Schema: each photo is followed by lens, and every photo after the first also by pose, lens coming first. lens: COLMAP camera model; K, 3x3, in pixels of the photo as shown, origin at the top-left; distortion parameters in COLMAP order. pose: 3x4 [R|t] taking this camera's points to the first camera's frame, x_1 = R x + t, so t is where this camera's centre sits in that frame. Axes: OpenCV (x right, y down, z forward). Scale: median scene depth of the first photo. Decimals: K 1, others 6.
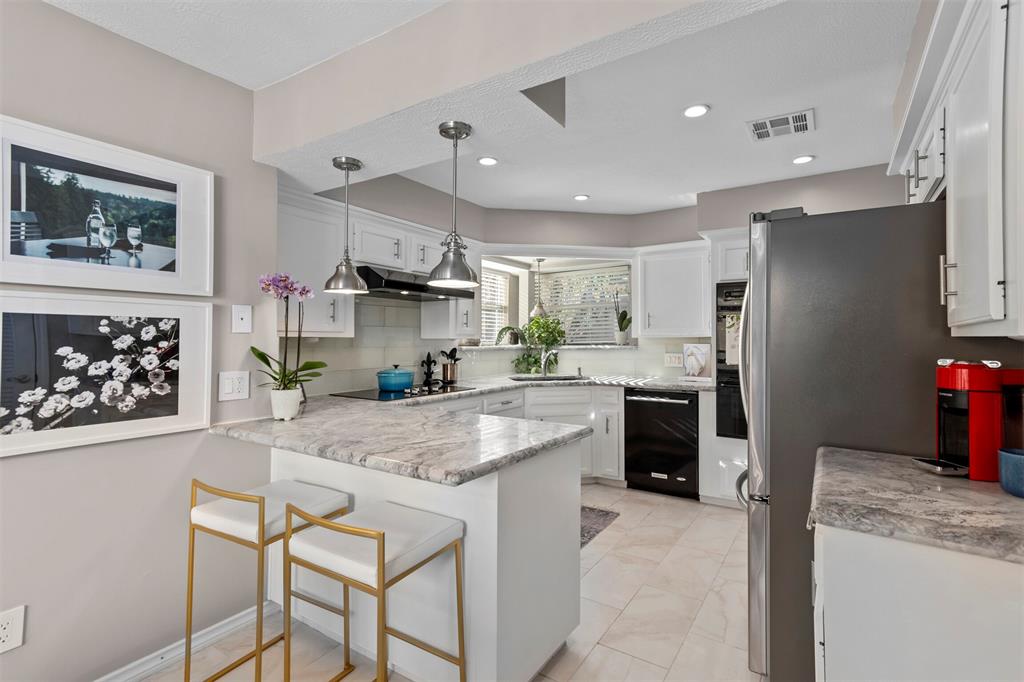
lens RADIAL K [[494.9, 0, 513.5], [0, 494.9, 336.2], [0, 0, 1]] dist [0.011606, 0.002883]
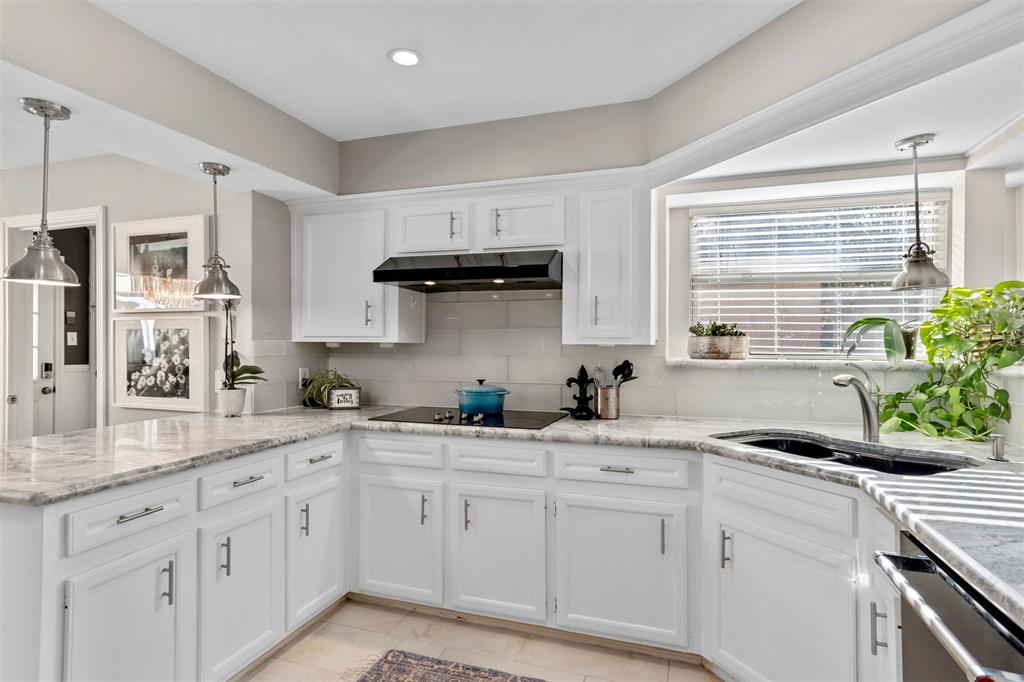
lens RADIAL K [[540.8, 0, 512.0], [0, 540.8, 343.3], [0, 0, 1]] dist [0.003755, 0.000330]
pose [[0.244777, 0.001860, -0.969578, 1.016152], [0.002572, 0.999993, 0.002567, 0.002611], [0.969576, -0.003122, 0.244770, 1.527402]]
